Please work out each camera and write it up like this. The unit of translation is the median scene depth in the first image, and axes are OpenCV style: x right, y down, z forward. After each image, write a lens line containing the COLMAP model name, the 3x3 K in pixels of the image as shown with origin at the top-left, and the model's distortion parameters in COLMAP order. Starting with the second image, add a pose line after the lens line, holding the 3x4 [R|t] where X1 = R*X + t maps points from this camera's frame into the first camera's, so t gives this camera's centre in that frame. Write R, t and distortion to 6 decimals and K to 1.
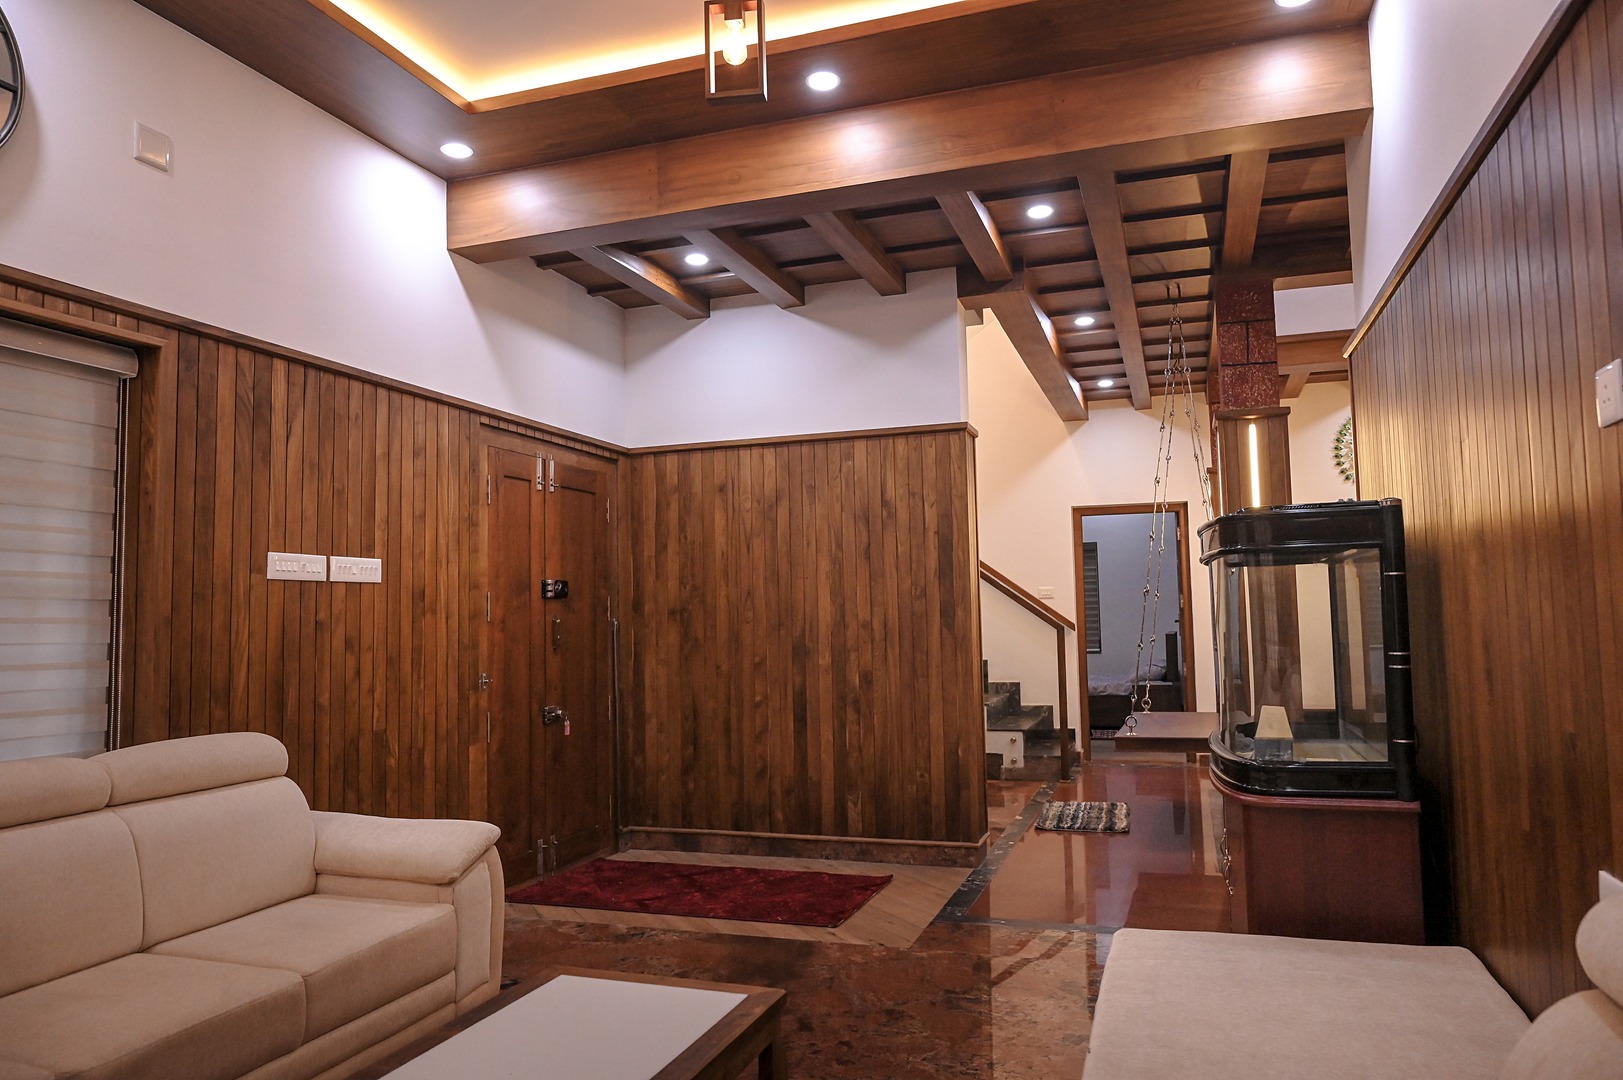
lens RADIAL K [[1084.9, 0, 811.5], [0, 1084.9, 539.2], [0, 0, 1]] dist [-0.003247, -0.002861]
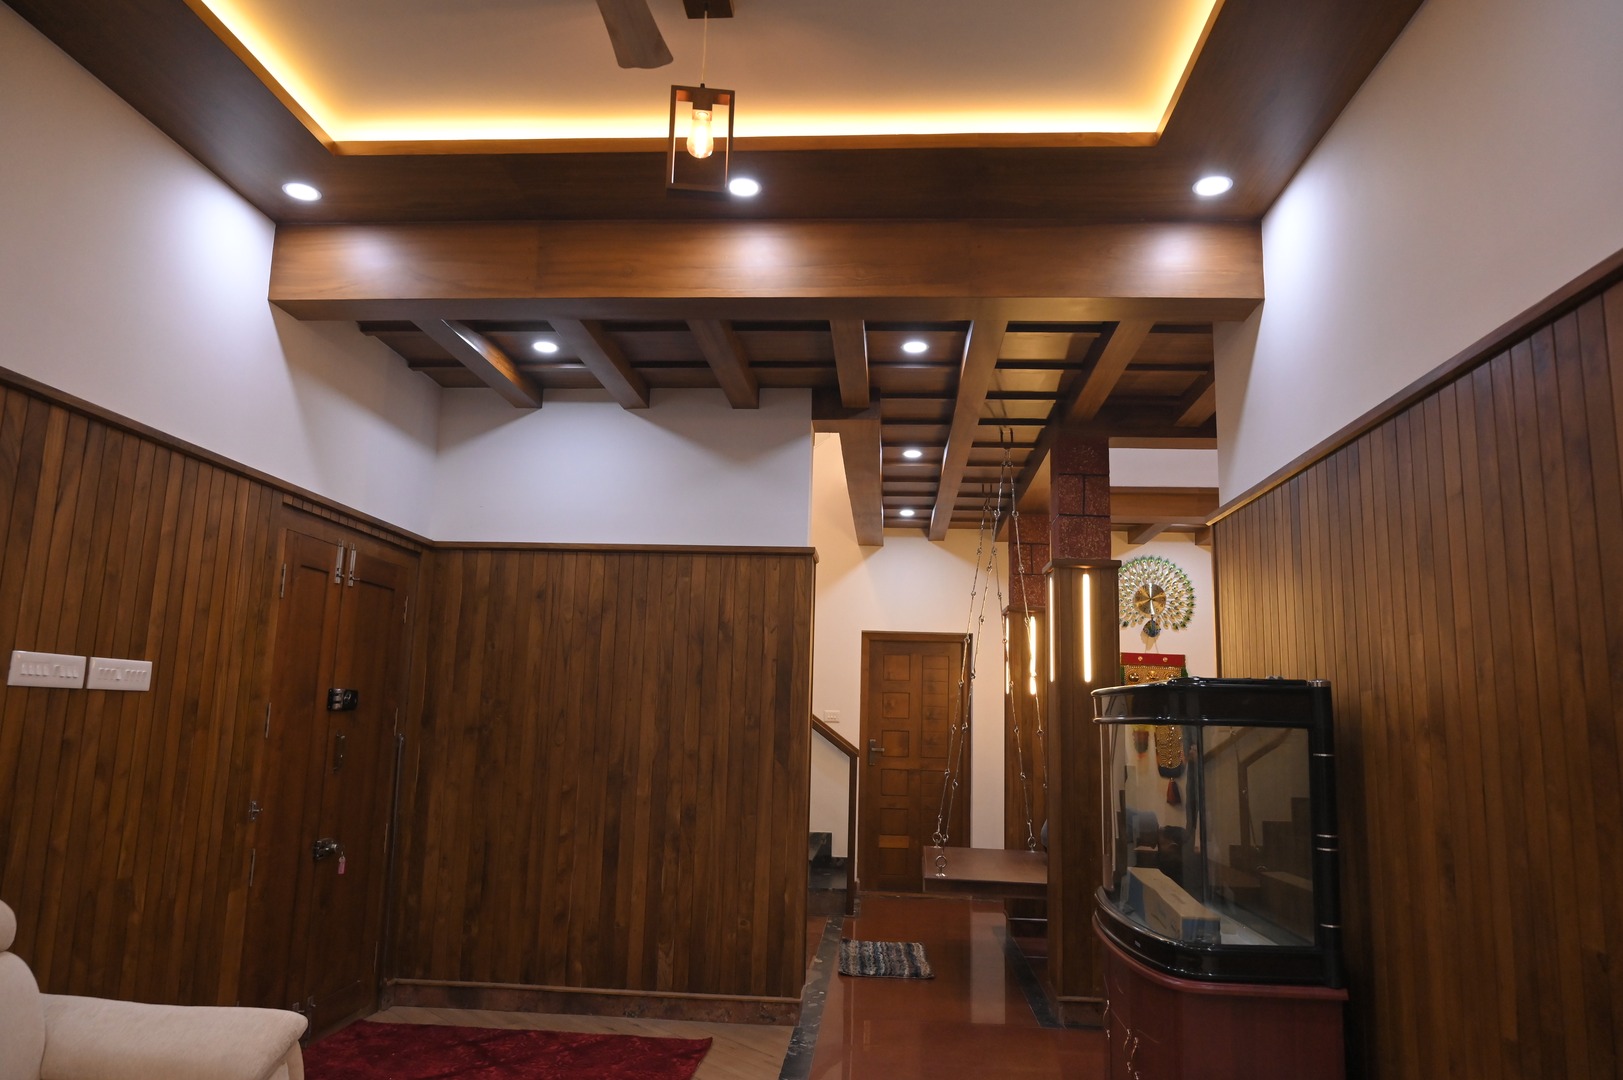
lens RADIAL K [[1084.9, 0, 810.6], [0, 1084.9, 541.5], [0, 0, 1]] dist [-0.003247, -0.002861]
pose [[0.965863, 0.087714, 0.243752, -0.106253], [-0.065550, 0.993063, -0.097612, -0.020280], [-0.250623, 0.078302, 0.964913, 0.073628]]
